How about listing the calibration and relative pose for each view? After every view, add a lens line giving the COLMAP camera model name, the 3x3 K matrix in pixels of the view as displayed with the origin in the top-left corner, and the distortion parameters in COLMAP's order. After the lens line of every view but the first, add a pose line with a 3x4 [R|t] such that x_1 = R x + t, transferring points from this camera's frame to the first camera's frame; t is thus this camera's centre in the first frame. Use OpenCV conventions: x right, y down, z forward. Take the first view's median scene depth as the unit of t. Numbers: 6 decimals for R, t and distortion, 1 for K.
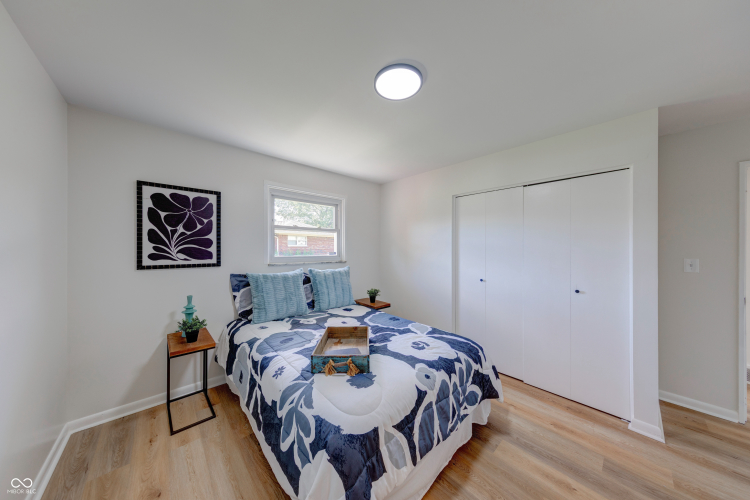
lens RADIAL K [[238.5, 0, 371.5], [0, 238.5, 247.8], [0, 0, 1]] dist [-0.000076, -0.000023]
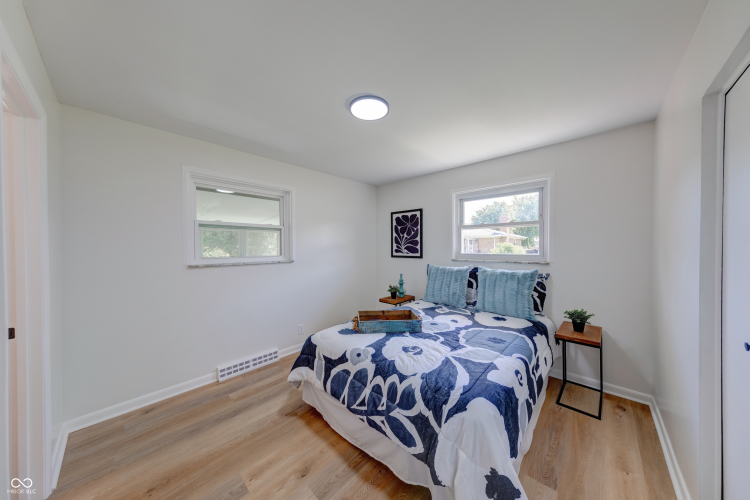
lens RADIAL K [[238.5, 0, 371.5], [0, 238.5, 247.8], [0, 0, 1]] dist [-0.000076, -0.000023]
pose [[0.073310, 0.000949, -0.997309, 0.903192], [0.003357, 0.999994, 0.001198, 0.009220], [0.997304, -0.003436, 0.073307, 0.629104]]
